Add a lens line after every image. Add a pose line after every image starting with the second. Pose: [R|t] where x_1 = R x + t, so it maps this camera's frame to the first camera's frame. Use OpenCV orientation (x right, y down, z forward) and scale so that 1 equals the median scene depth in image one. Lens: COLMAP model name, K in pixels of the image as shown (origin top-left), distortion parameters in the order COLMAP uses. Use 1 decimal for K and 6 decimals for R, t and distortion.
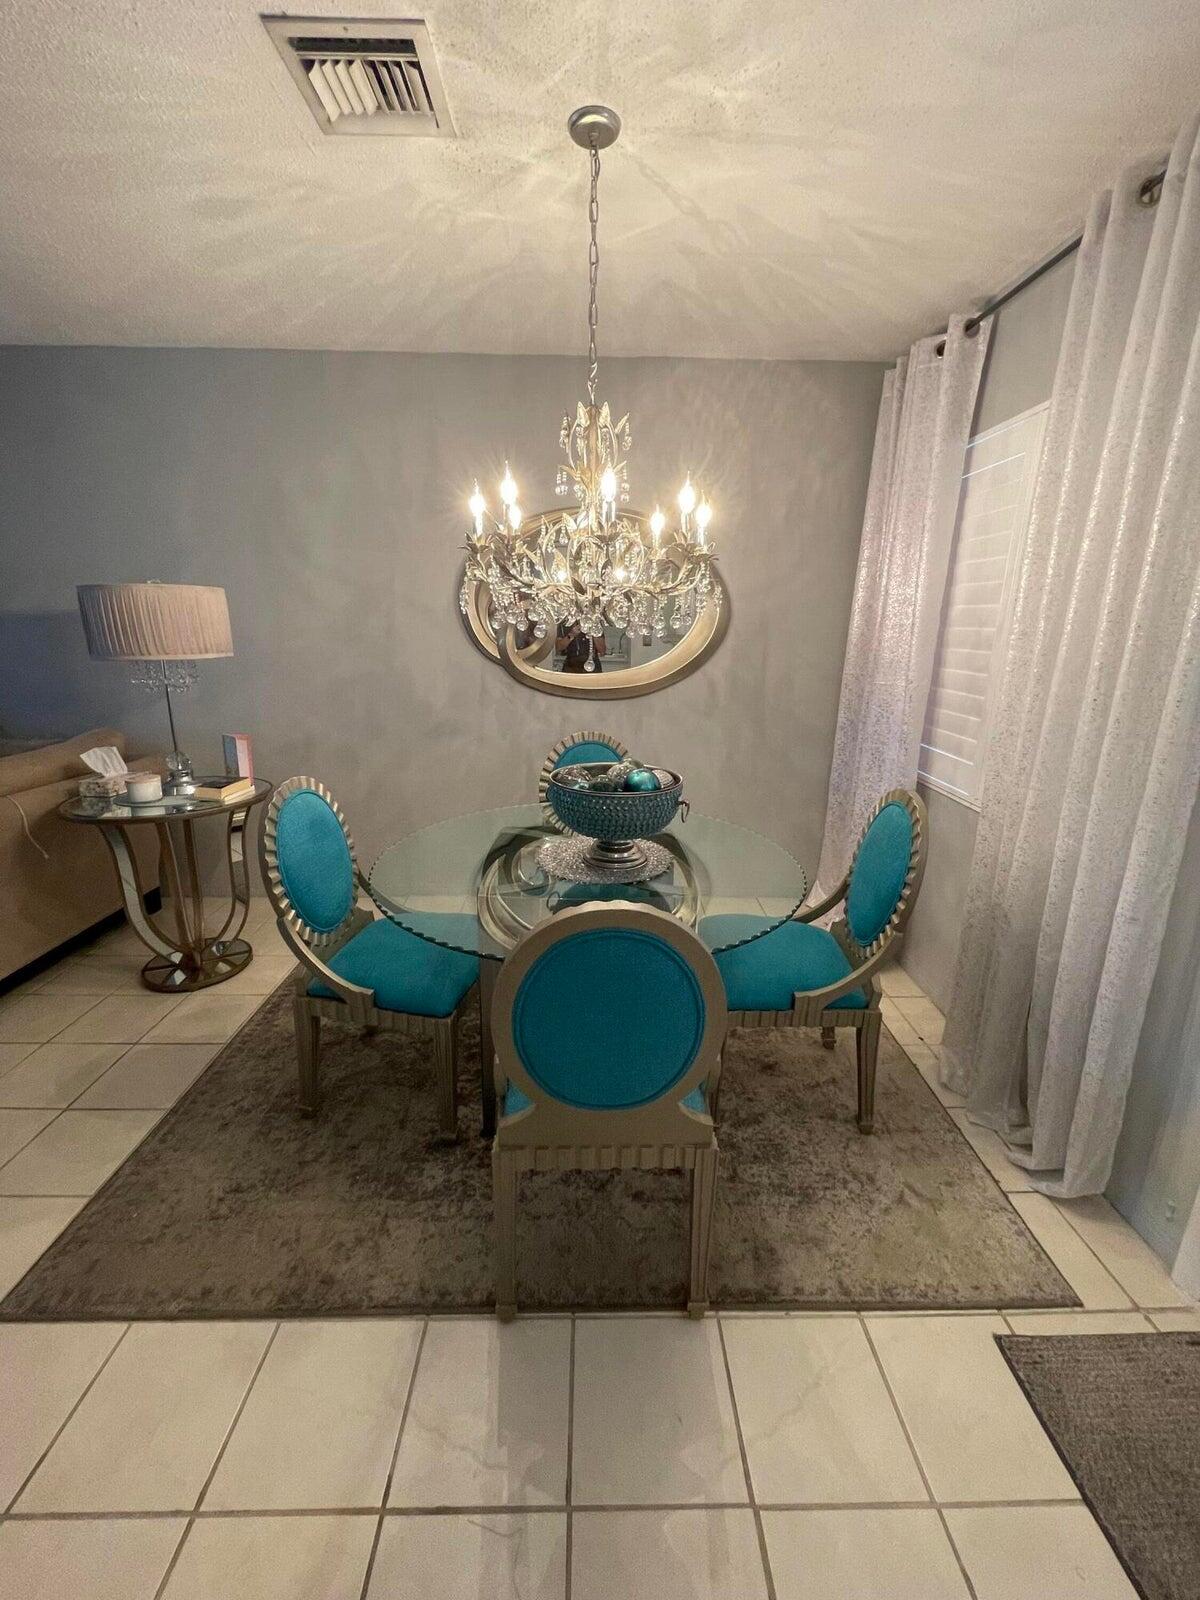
lens RADIAL K [[666.9, 0, 606.1], [0, 666.9, 810.5], [0, 0, 1]] dist [-0.034578, -0.000134]
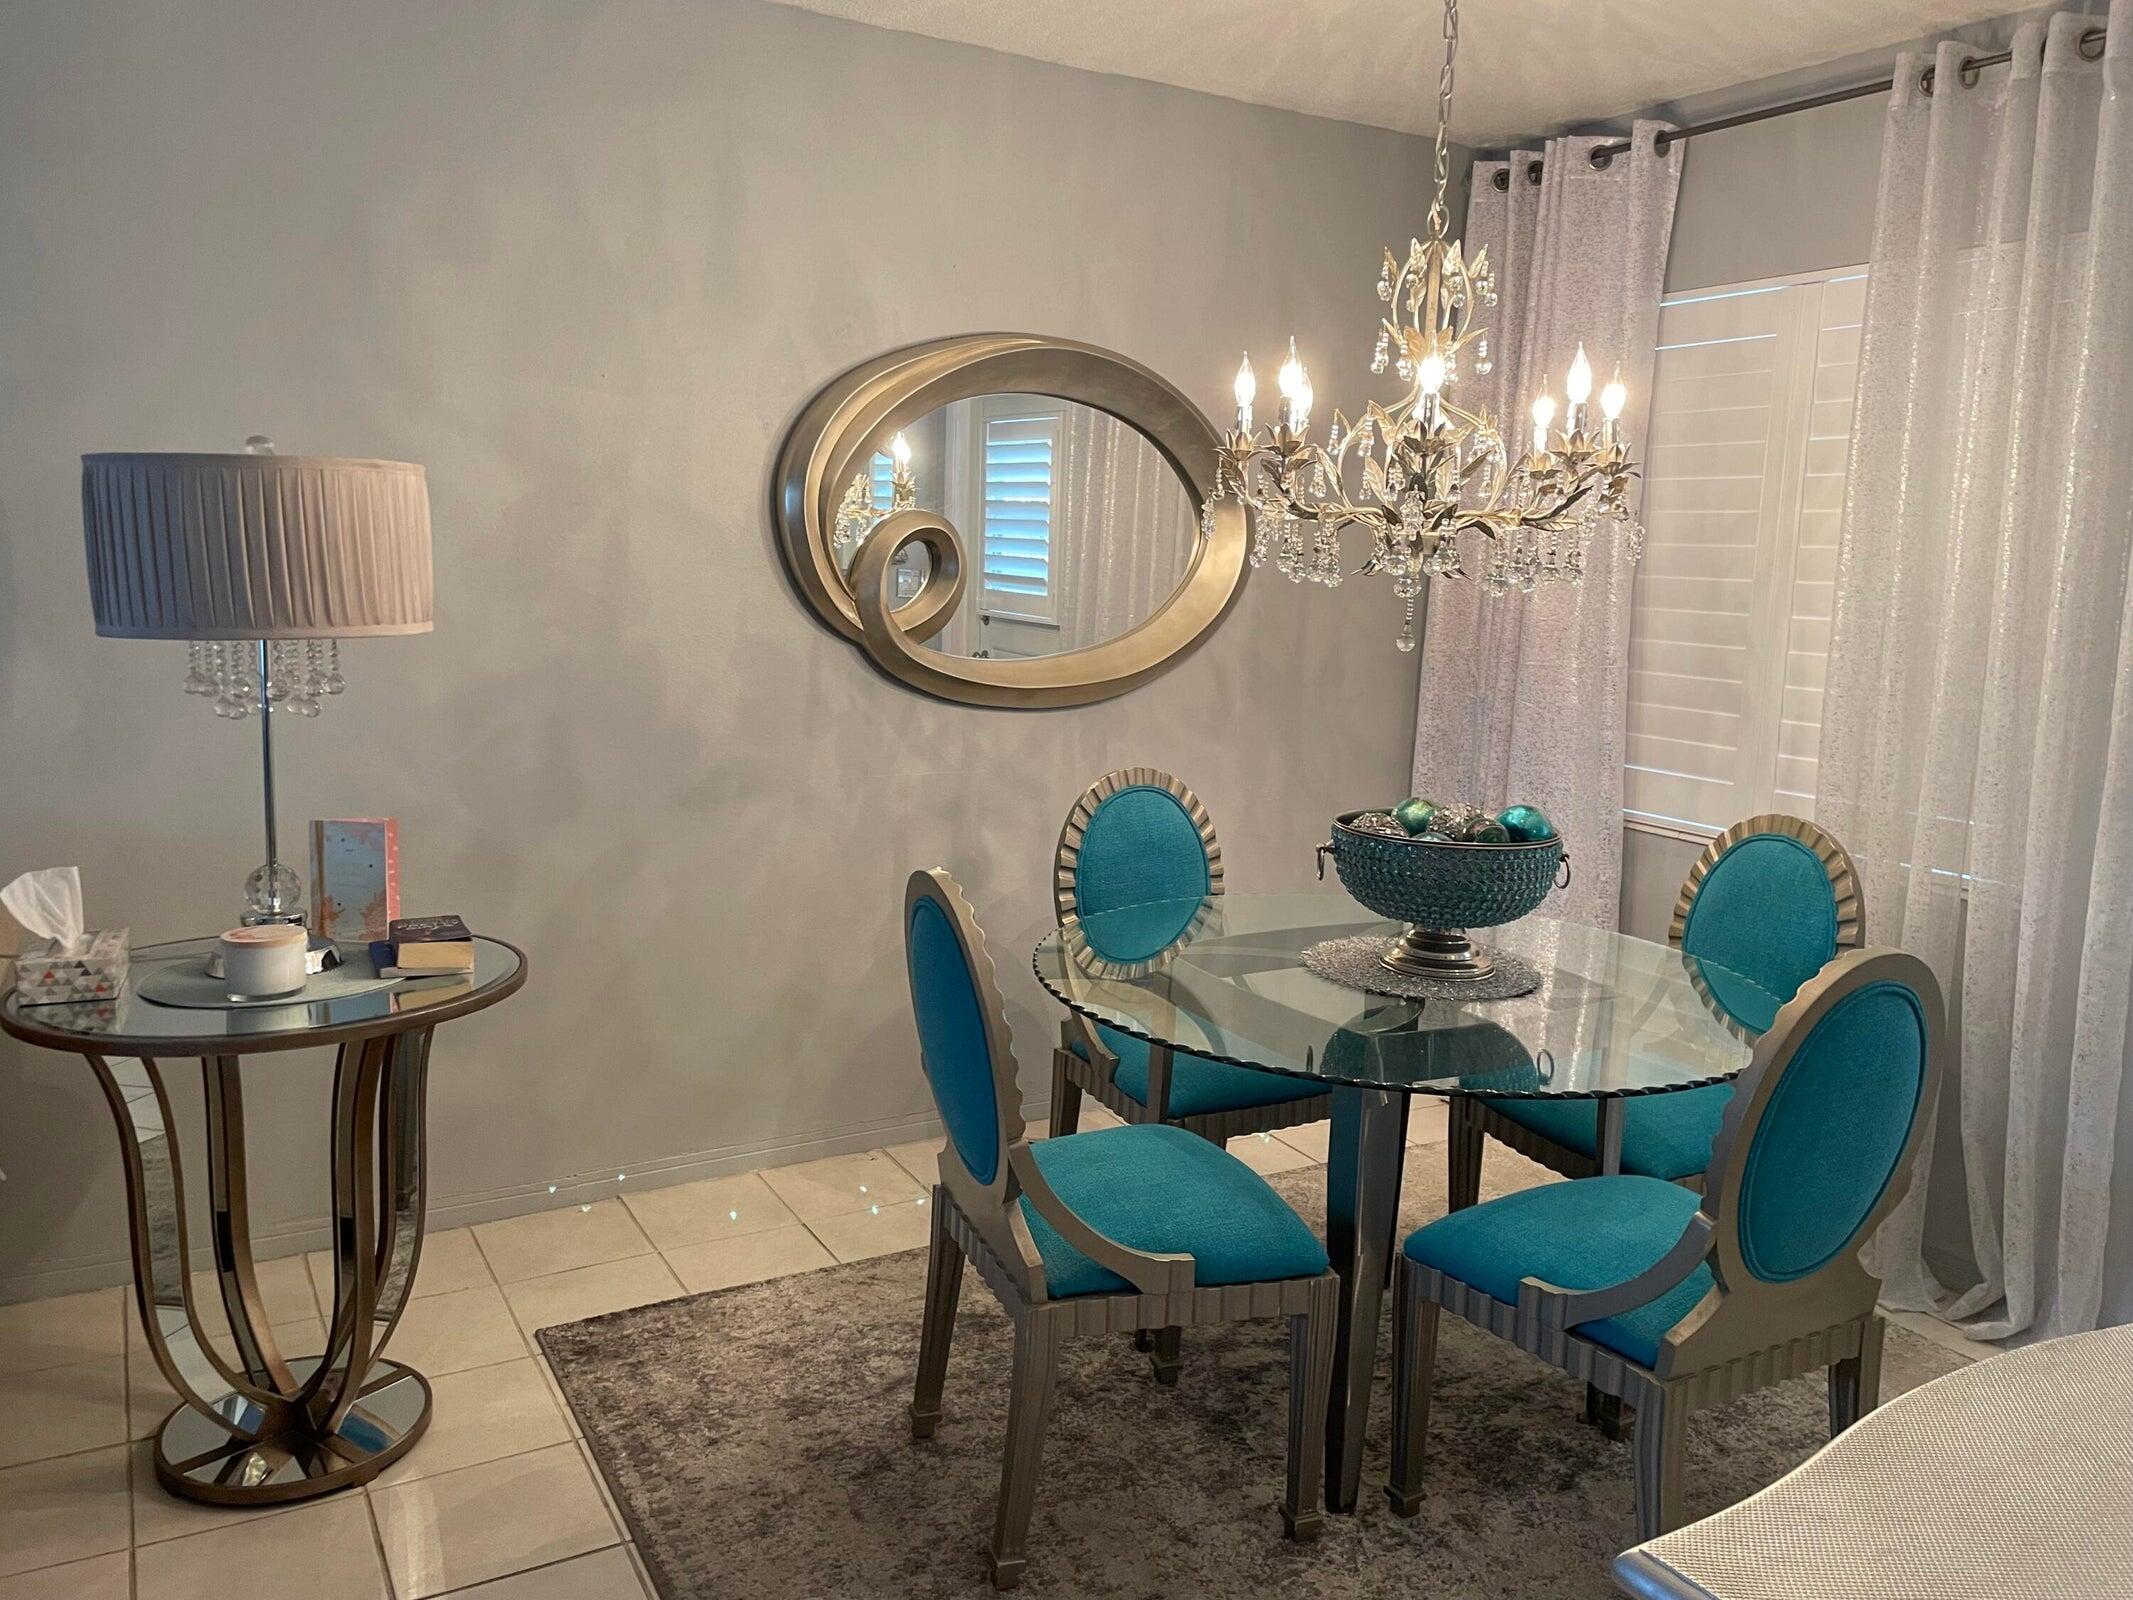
lens RADIAL K [[1619.2, 0, 1066.5], [0, 1619.2, 800.0], [0, 0, 1]] dist [0.001678, -0.092942]
pose [[0.879837, -0.060083, 0.471462, -0.804370], [0.112989, 0.989980, -0.084697, 0.009204], [-0.461649, 0.127790, 0.877810, -0.101856]]
